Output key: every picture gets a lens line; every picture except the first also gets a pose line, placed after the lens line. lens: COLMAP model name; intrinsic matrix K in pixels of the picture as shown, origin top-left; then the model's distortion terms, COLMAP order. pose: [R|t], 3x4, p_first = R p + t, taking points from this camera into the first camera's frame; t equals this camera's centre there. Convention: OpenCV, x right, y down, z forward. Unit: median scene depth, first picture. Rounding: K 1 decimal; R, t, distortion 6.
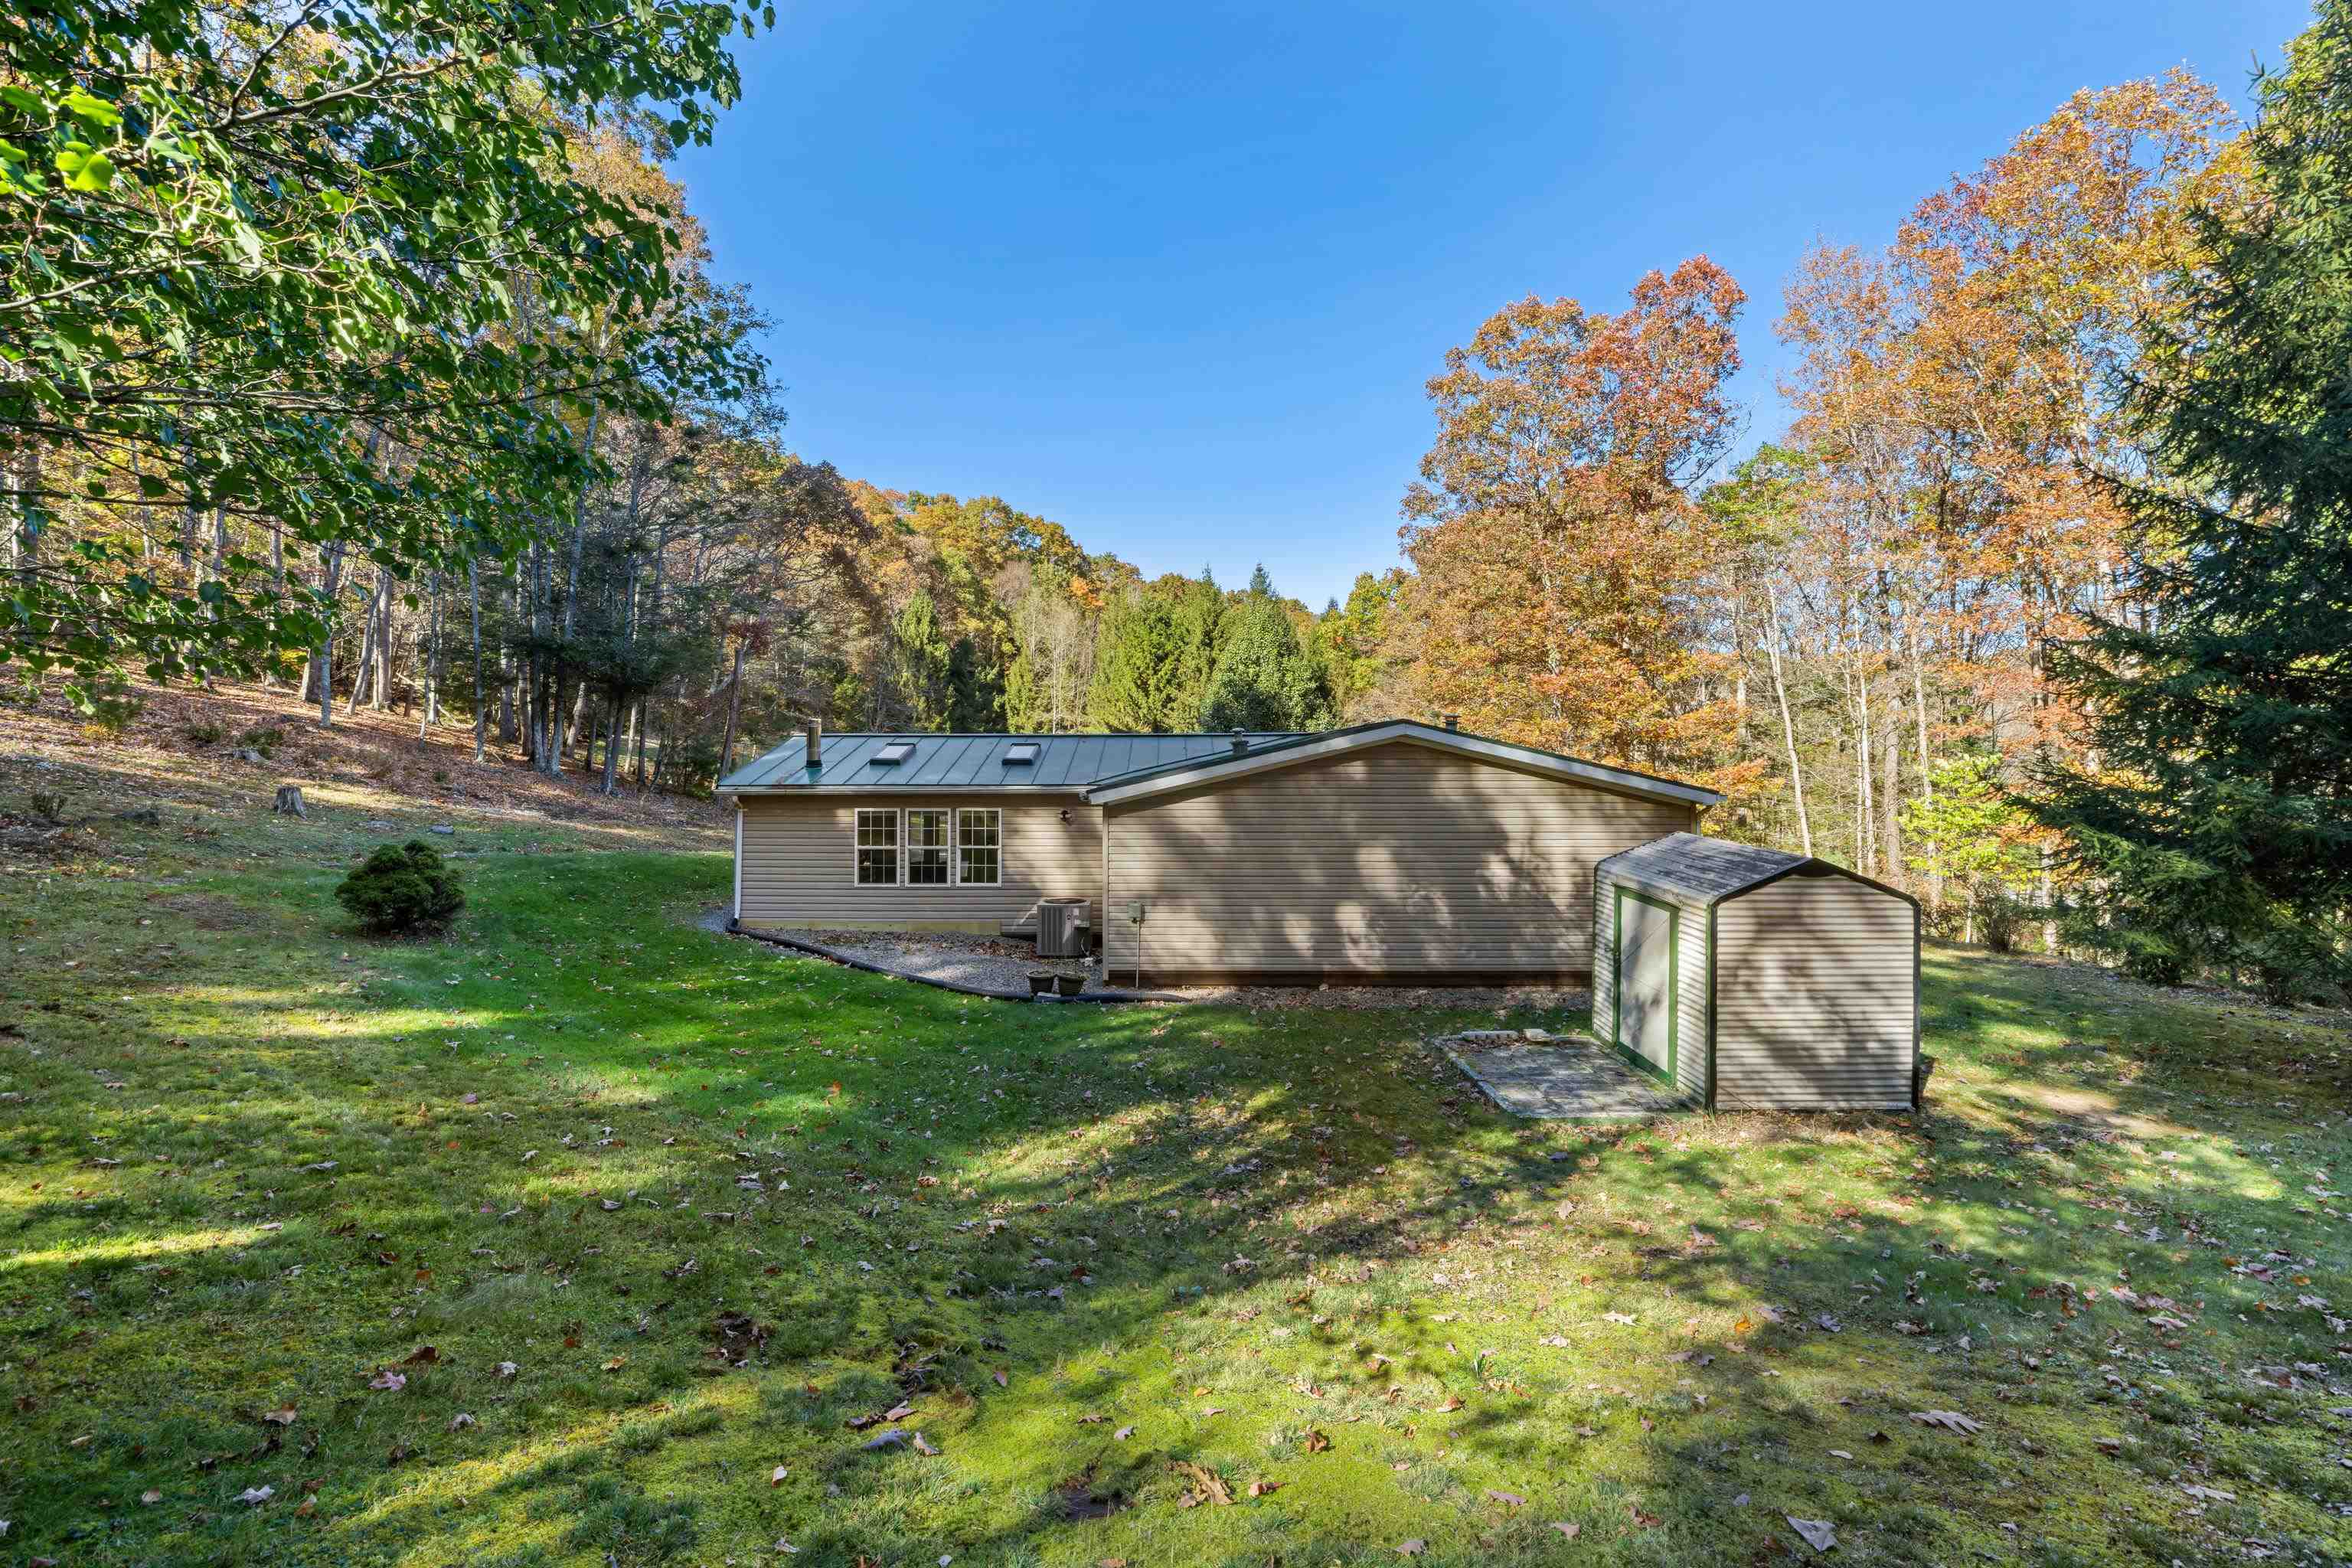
lens RADIAL K [[1007.7, 0, 1136.9], [0, 1007.7, 760.2], [0, 0, 1]] dist [-0.000938, 0.000521]
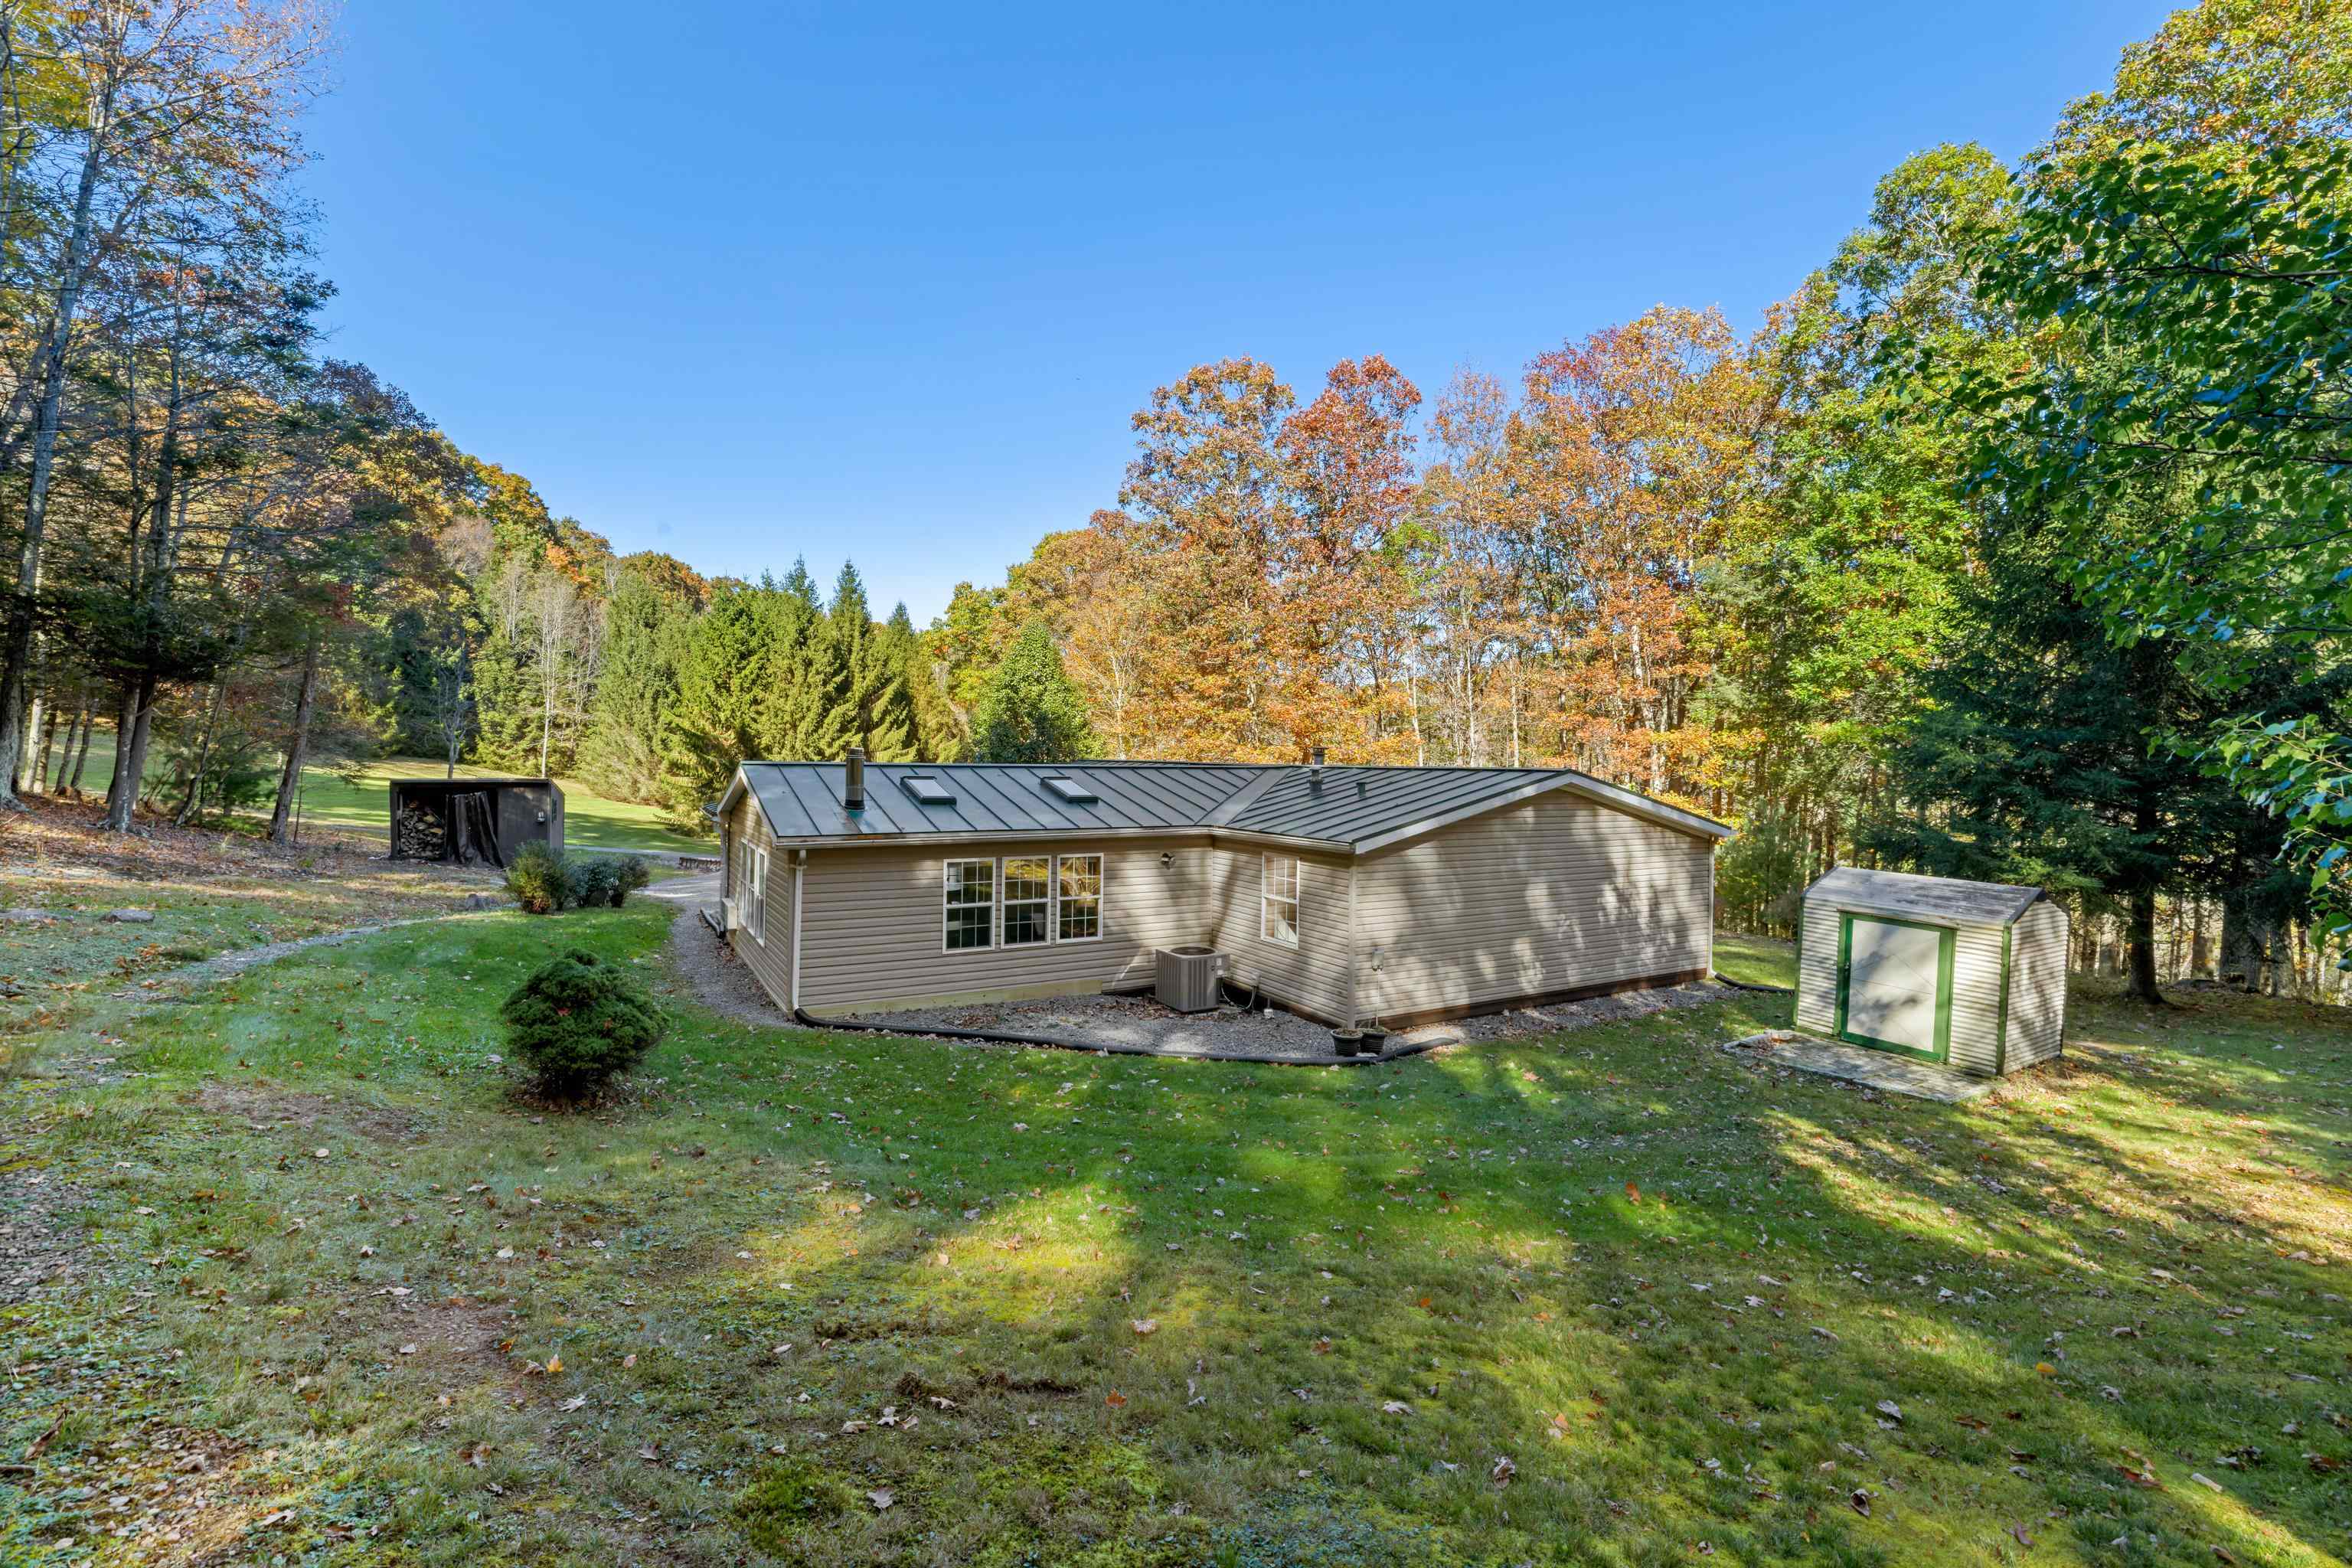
lens RADIAL K [[1007.7, 0, 1170.0], [0, 1007.7, 793.3], [0, 0, 1]] dist [-0.000938, 0.000521]
pose [[0.862630, -0.003155, 0.505825, -0.538176], [-0.010946, 0.999630, 0.024903, -0.028873], [-0.505716, -0.027019, 0.862277, 0.197773]]
